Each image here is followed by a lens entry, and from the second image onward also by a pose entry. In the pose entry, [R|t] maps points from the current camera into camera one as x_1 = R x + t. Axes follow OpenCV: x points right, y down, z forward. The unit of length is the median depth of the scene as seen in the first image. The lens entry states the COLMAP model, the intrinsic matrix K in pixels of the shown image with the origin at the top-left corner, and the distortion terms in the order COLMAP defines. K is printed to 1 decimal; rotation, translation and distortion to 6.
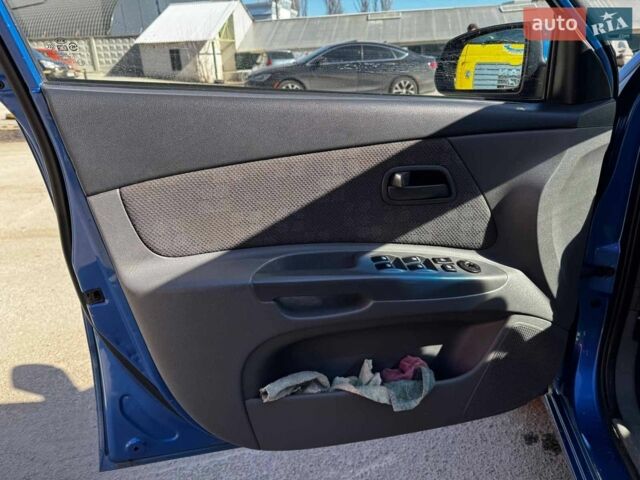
lens RADIAL K [[453.2, 0, 320.1], [0, 453.2, 239.3], [0, 0, 1]] dist [0.039123, -0.047339]
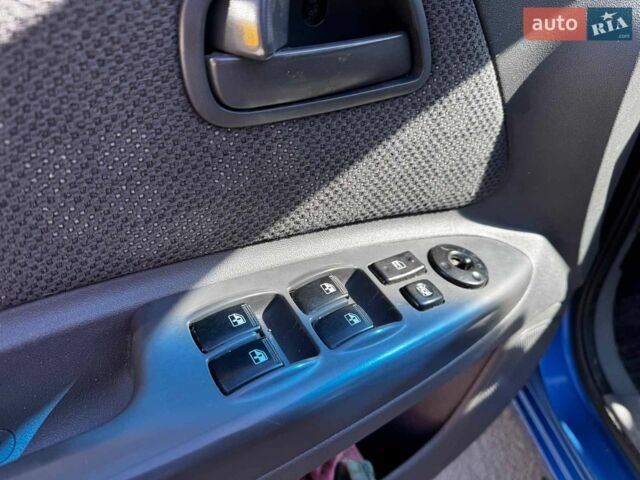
lens RADIAL K [[453.2, 0, 320.3], [0, 453.2, 238.0], [0, 0, 1]] dist [0.039123, -0.047339]
pose [[0.936845, -0.189699, 0.293828, 0.111122], [0.097753, 0.948667, 0.300792, -0.087361], [-0.335805, -0.253073, 0.907297, 0.699598]]
